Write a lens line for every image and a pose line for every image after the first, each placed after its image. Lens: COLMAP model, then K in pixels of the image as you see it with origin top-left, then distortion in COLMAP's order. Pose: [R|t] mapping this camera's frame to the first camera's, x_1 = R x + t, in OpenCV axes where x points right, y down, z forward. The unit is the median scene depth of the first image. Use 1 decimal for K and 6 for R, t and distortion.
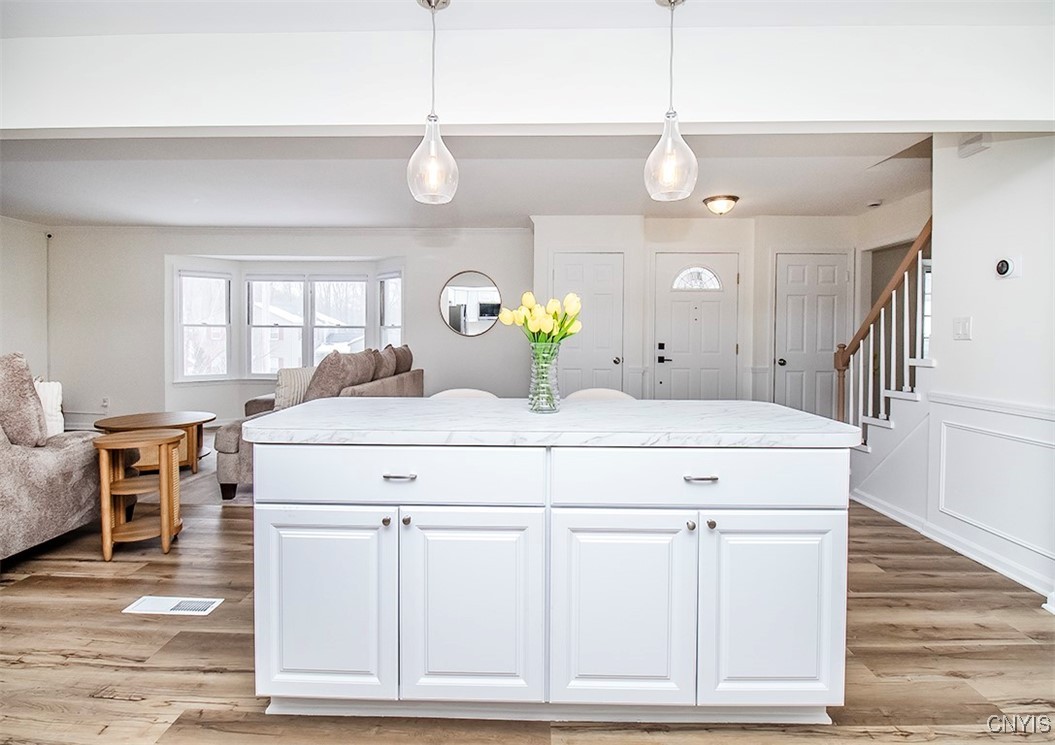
lens RADIAL K [[527.4, 0, 525.7], [0, 527.4, 346.6], [0, 0, 1]] dist [0.000686, -0.009746]
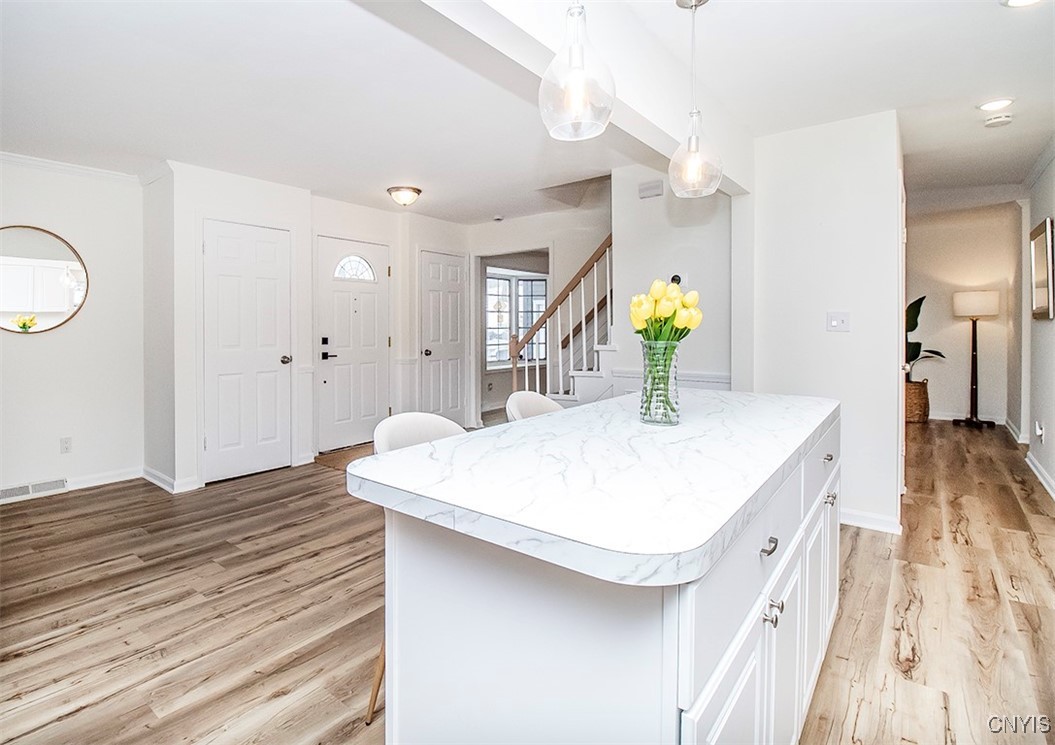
lens RADIAL K [[532.2, 0, 475.6], [0, 532.2, 333.4], [0, 0, 1]] dist [0.000438, -0.009785]
pose [[0.635454, -0.017725, 0.771935, -0.282432], [0.024038, 0.999706, 0.003167, -0.010294], [-0.771765, 0.016544, 0.635693, 0.238112]]
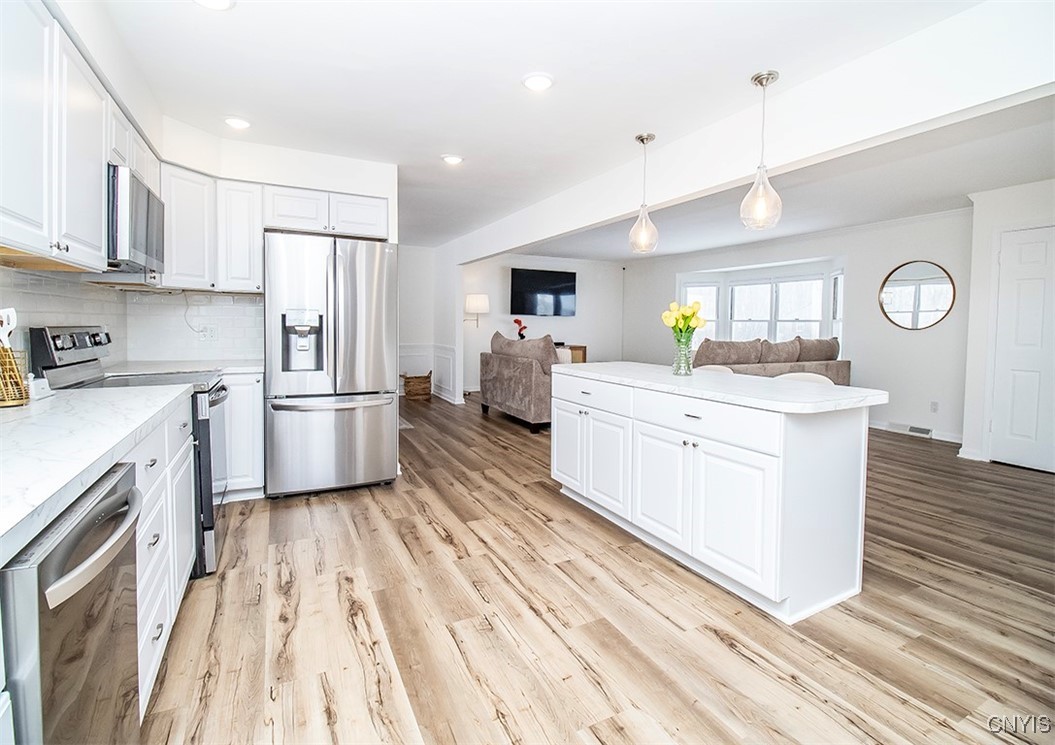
lens RADIAL K [[501.3, 0, 525.7], [0, 501.3, 345.2], [0, 0, 1]] dist [0.000071, -0.011410]
pose [[0.471363, 0.036315, -0.881191, 0.401352], [-0.024868, 0.999302, 0.027880, 0.000333], [0.881589, 0.008772, 0.471937, -0.052423]]
